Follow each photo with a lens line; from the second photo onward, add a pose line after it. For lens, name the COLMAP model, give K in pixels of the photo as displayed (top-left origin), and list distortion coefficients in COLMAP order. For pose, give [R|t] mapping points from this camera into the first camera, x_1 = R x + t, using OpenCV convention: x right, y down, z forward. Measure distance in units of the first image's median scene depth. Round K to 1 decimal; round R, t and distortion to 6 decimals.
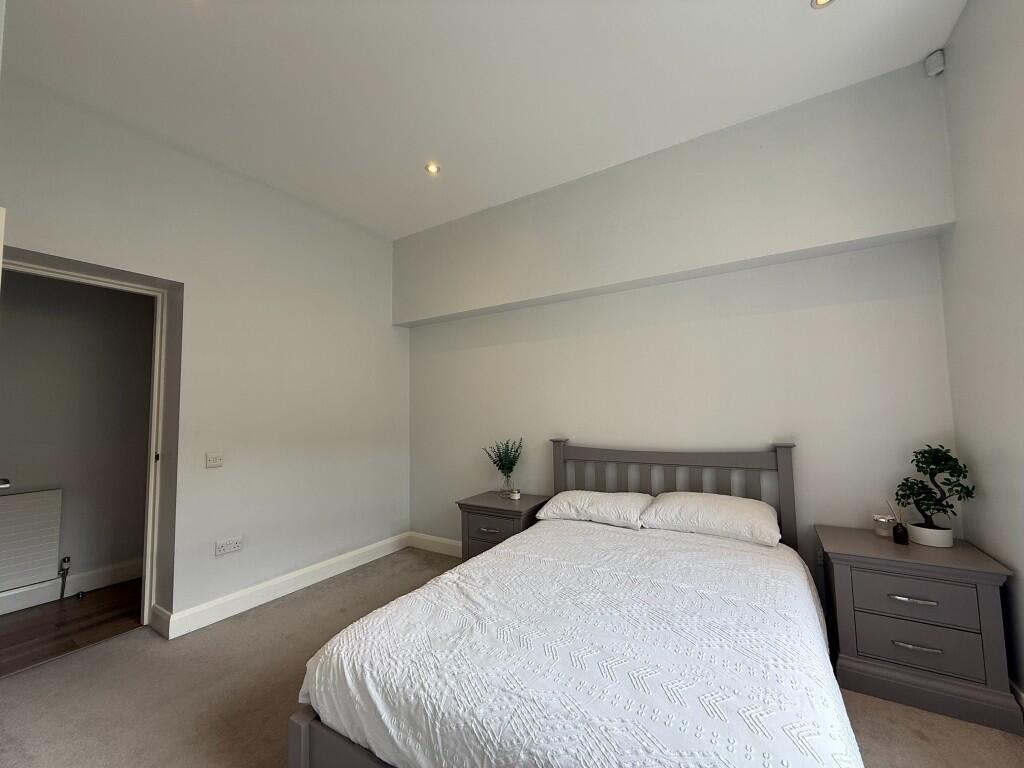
lens RADIAL K [[407.2, 0, 509.5], [0, 407.2, 383.0], [0, 0, 1]] dist [0.000268, 0.000303]
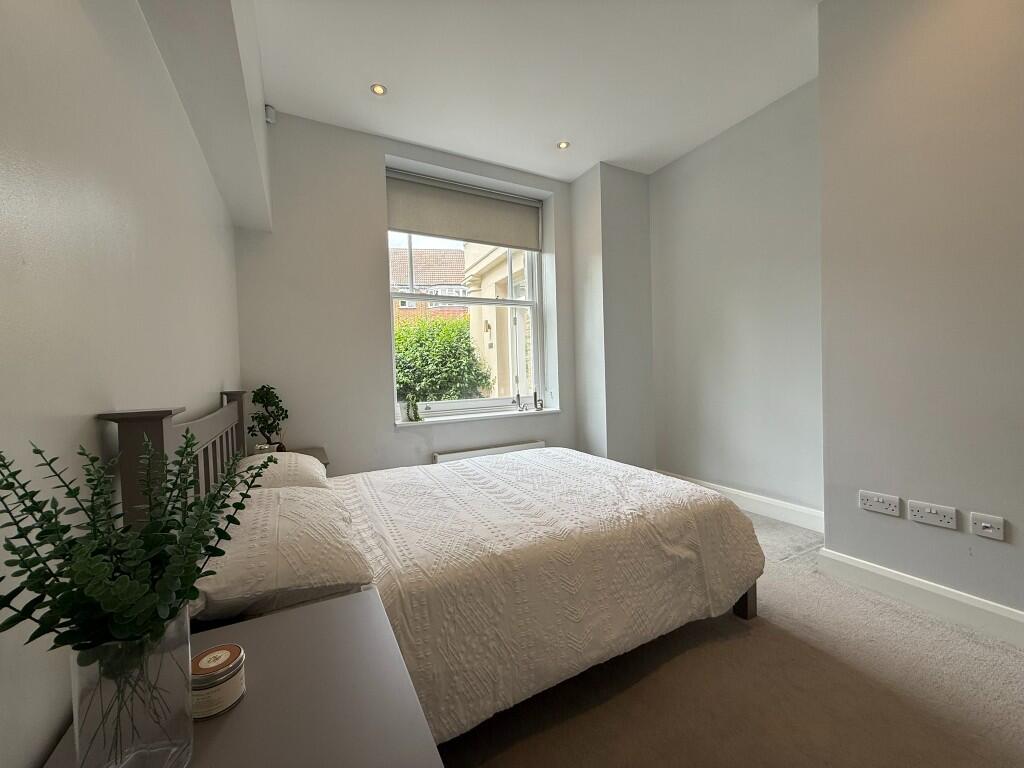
lens RADIAL K [[407.2, 0, 509.5], [0, 407.2, 383.0], [0, 0, 1]] dist [0.000268, 0.000303]
pose [[-0.859379, 0.031471, 0.510369, -0.313558], [0.012188, 0.999081, -0.041084, 0.189702], [-0.511194, -0.029086, -0.858973, 1.558217]]
